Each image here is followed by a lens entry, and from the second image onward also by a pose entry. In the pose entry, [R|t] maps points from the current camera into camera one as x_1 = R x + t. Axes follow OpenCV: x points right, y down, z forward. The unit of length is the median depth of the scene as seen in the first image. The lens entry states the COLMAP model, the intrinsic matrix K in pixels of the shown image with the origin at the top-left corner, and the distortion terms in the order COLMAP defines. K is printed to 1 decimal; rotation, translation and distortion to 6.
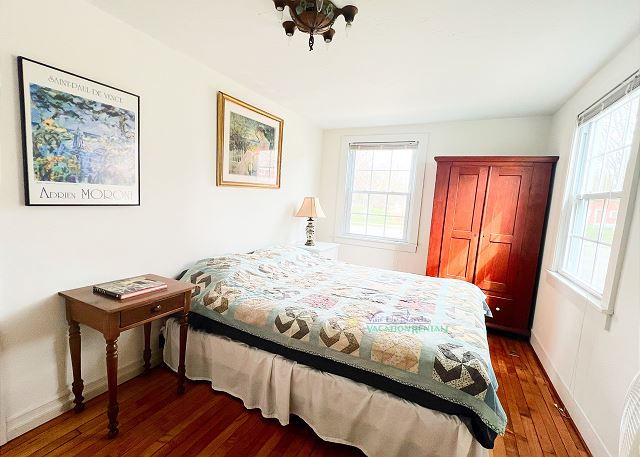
lens RADIAL K [[285.1, 0, 317.6], [0, 285.1, 229.0], [0, 0, 1]] dist [-0.003740, 0.000006]
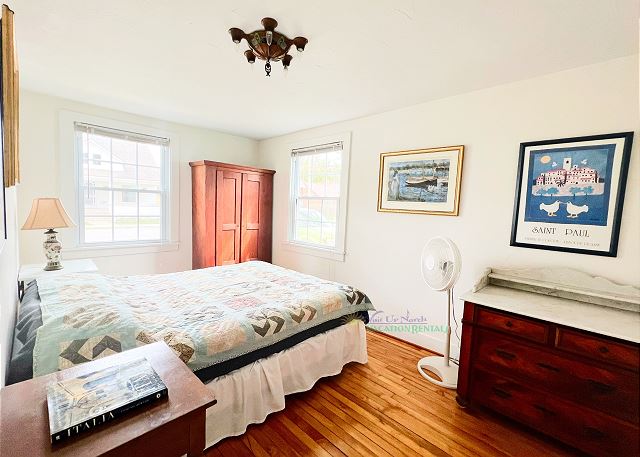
lens RADIAL K [[285.1, 0, 317.6], [0, 285.1, 229.0], [0, 0, 1]] dist [-0.003740, 0.000006]
pose [[0.314657, -0.120692, 0.941501, -0.825113], [0.082408, 0.991612, 0.099575, -0.096924], [-0.945622, 0.046255, 0.321963, 0.368230]]
